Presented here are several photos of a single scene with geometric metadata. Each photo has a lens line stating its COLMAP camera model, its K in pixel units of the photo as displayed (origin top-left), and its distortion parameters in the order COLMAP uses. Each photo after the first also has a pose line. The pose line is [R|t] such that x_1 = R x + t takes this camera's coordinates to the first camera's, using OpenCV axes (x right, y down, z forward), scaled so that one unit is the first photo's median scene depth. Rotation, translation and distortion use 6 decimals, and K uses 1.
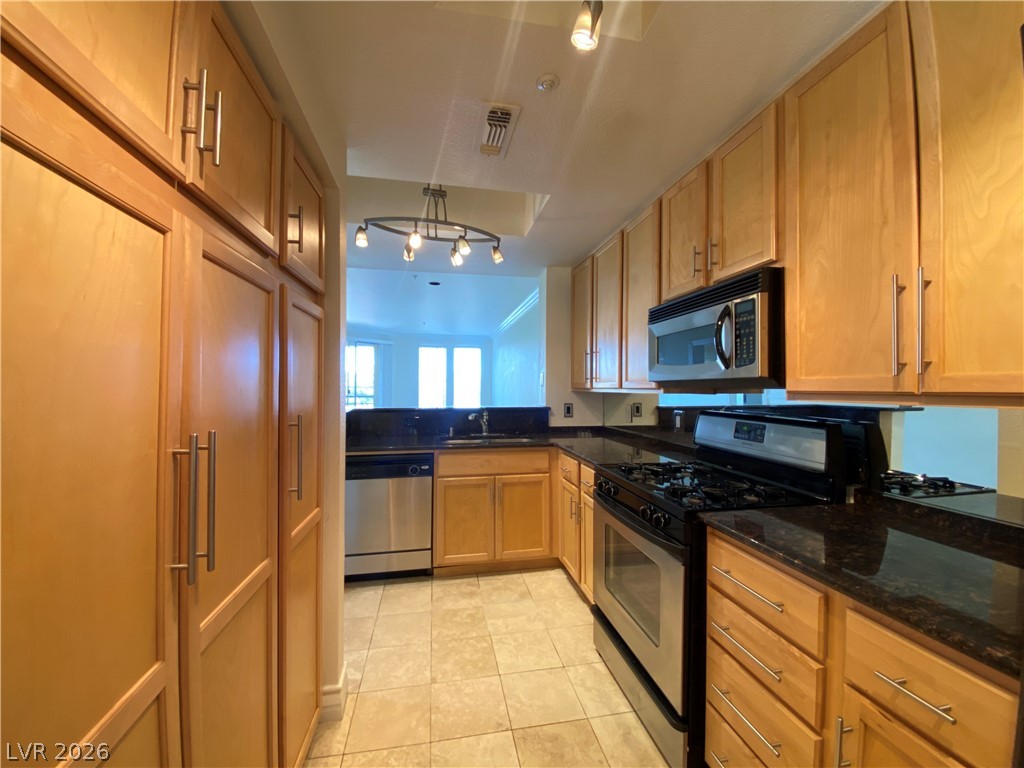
lens RADIAL K [[414.6, 0, 510.9], [0, 414.6, 385.9], [0, 0, 1]] dist [0.015162, -0.017320]
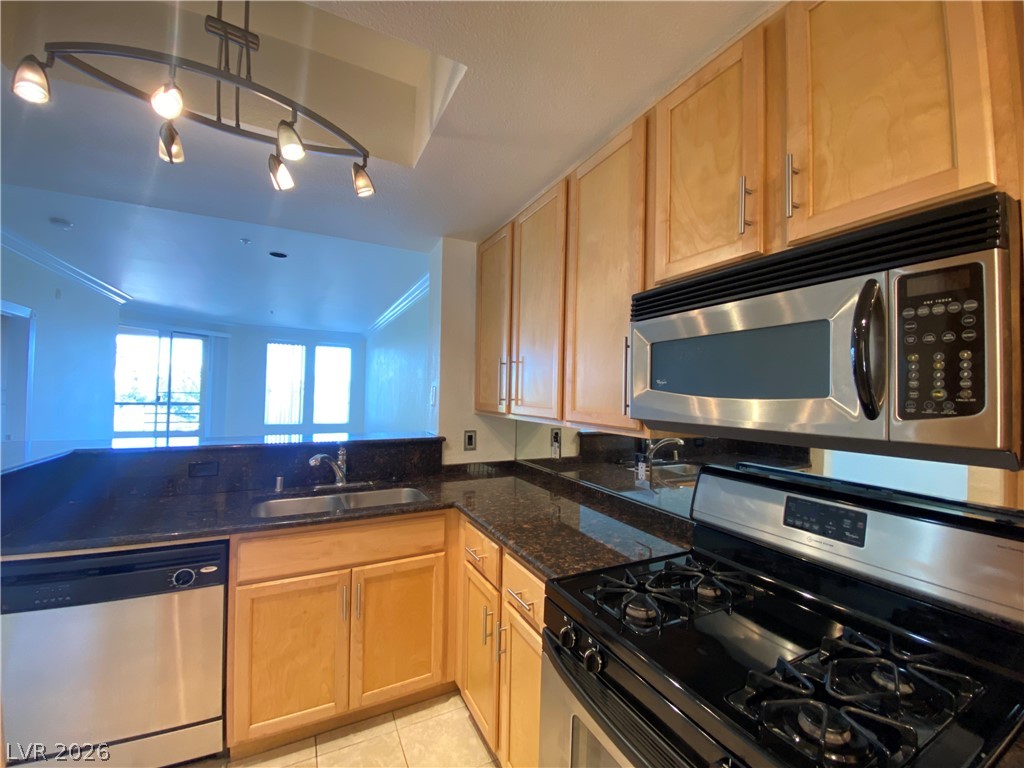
lens RADIAL K [[414.6, 0, 511.9], [0, 414.6, 384.7], [0, 0, 1]] dist [0.015162, -0.017320]
pose [[0.958698, 0.022379, 0.283543, 0.007254], [-0.018651, 0.999701, -0.015840, -0.042066], [-0.283812, 0.009898, 0.958829, 0.445272]]
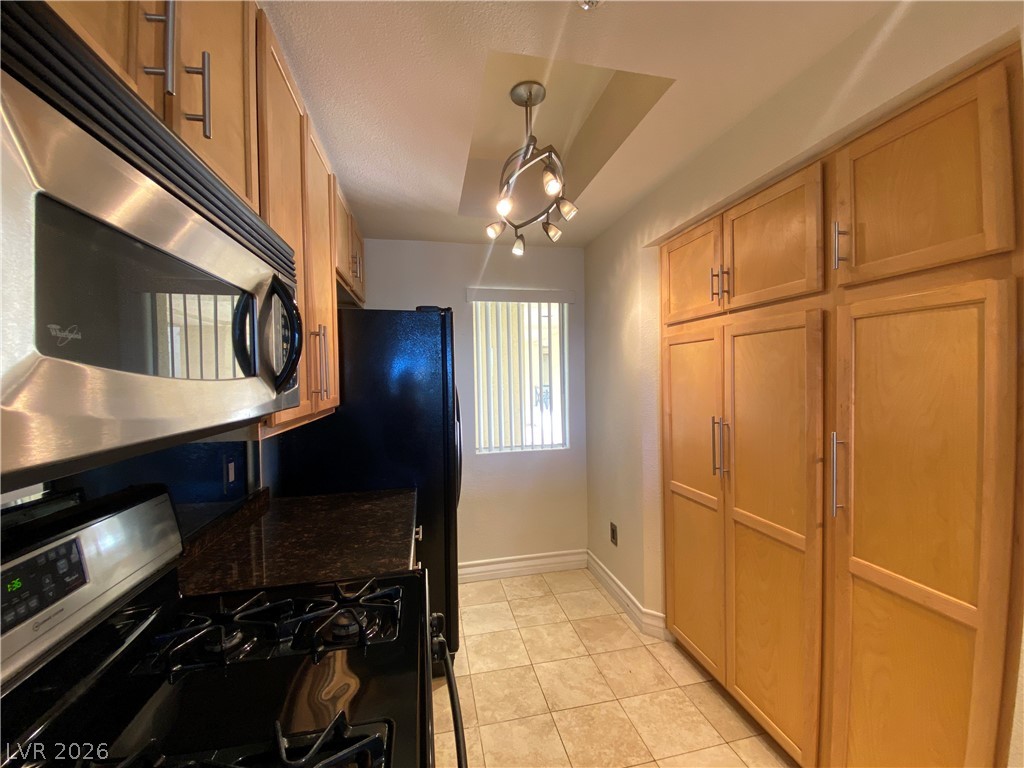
lens RADIAL K [[414.6, 0, 515.3], [0, 414.6, 384.5], [0, 0, 1]] dist [0.015162, -0.017320]
pose [[-0.999200, 0.013171, -0.037759, 0.154554], [0.012591, 0.999800, 0.015546, -0.037915], [0.037956, 0.015058, -0.999166, 1.025478]]
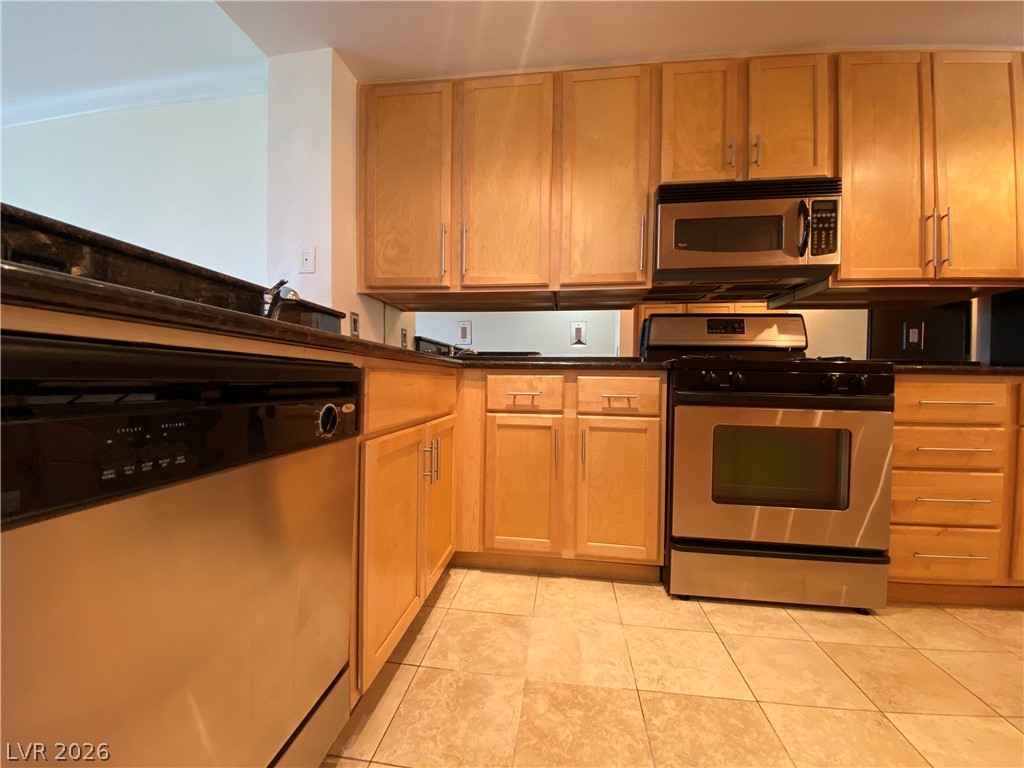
lens RADIAL K [[414.6, 0, 511.5], [0, 414.6, 386.5], [0, 0, 1]] dist [0.015162, -0.017320]
pose [[0.307515, -0.010147, 0.951489, -0.538328], [-0.014486, 0.999777, 0.015343, 0.204788], [-0.951433, -0.018501, 0.307300, 0.925543]]
